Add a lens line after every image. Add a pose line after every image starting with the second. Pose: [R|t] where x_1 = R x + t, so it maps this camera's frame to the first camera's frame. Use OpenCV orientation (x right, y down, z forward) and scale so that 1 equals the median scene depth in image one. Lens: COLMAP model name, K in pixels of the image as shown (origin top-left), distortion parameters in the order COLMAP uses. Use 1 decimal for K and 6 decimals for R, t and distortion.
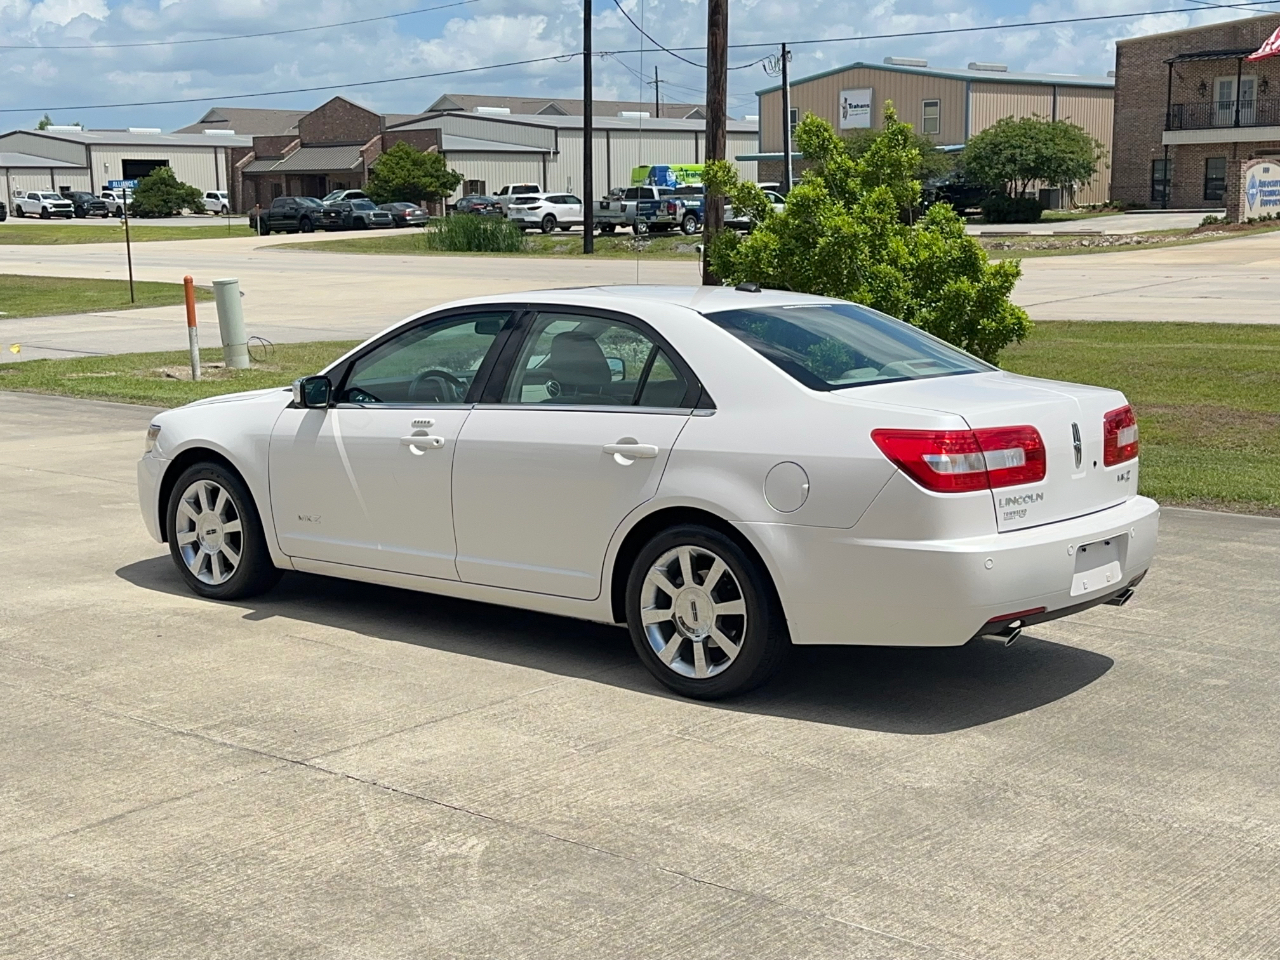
lens RADIAL K [[1756.0, 0, 635.9], [0, 1756.0, 476.6], [0, 0, 1]] dist [0.201624, -0.448827]
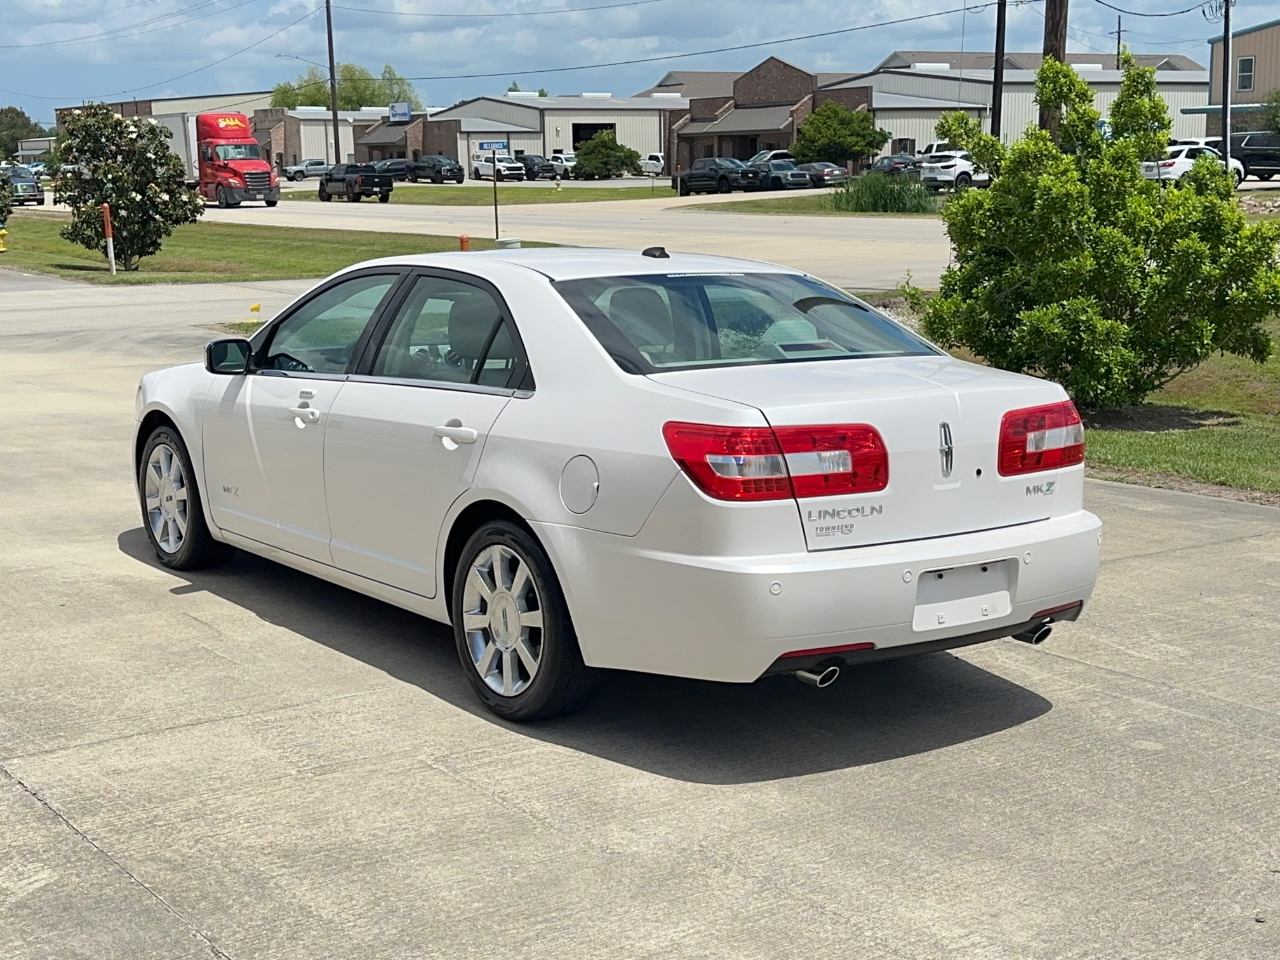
lens RADIAL K [[1749.2, 0, 632.8], [0, 1749.2, 480.6], [0, 0, 1]] dist [0.207353, -0.482183]
pose [[0.967633, 0.045428, -0.248241, 0.253398], [-0.039312, 0.998790, 0.029540, -0.017483], [0.249283, -0.018825, 0.968248, 0.136928]]
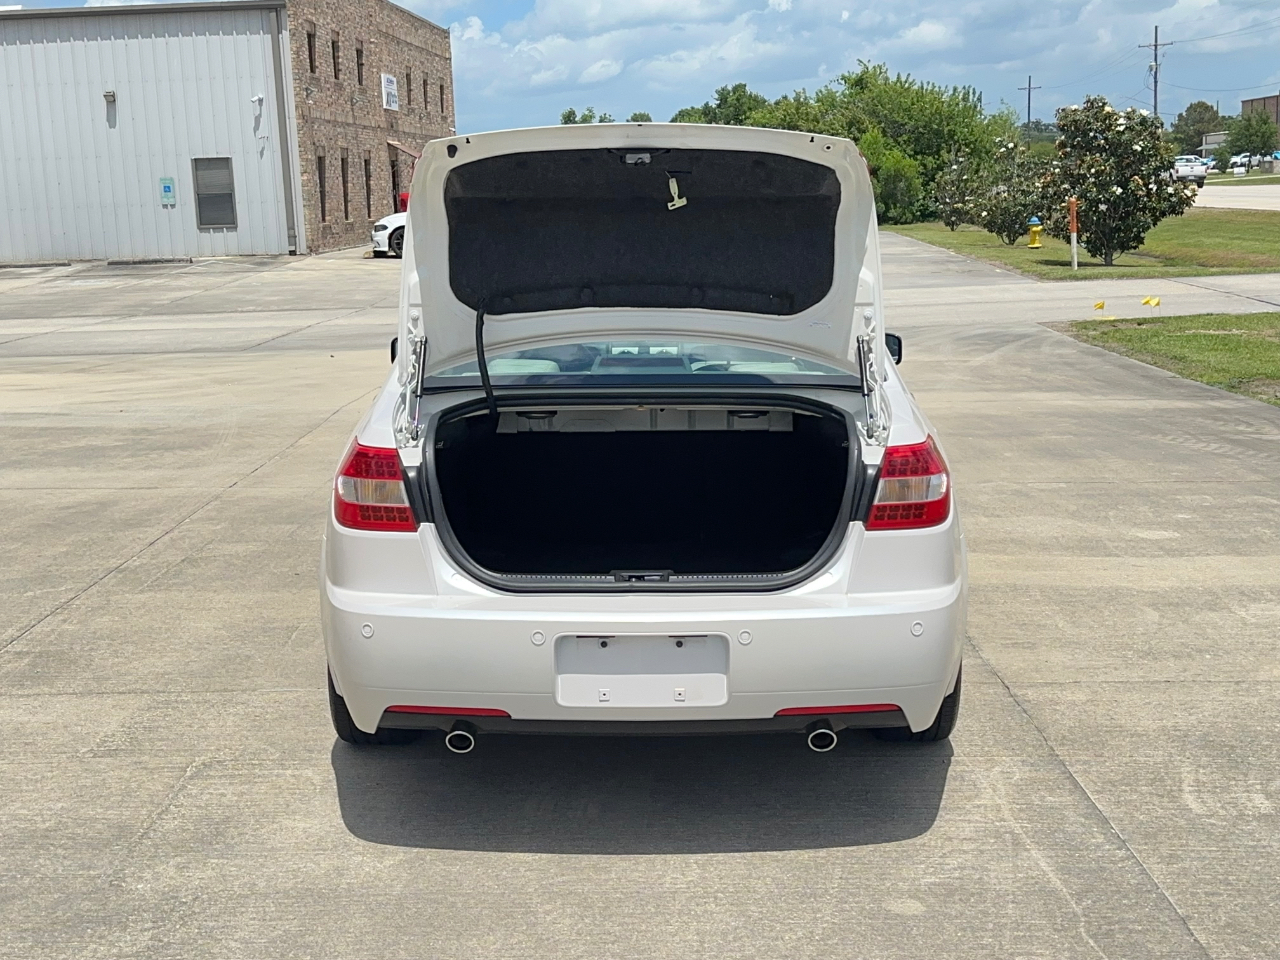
lens RADIAL K [[1756.0, 0, 635.9], [0, 1756.0, 476.6], [0, 0, 1]] dist [0.201624, -0.448827]
pose [[0.627396, 0.114262, -0.770272, 0.623702], [-0.091112, 0.993153, 0.073112, -0.059174], [0.773352, 0.024310, 0.633511, 0.464395]]
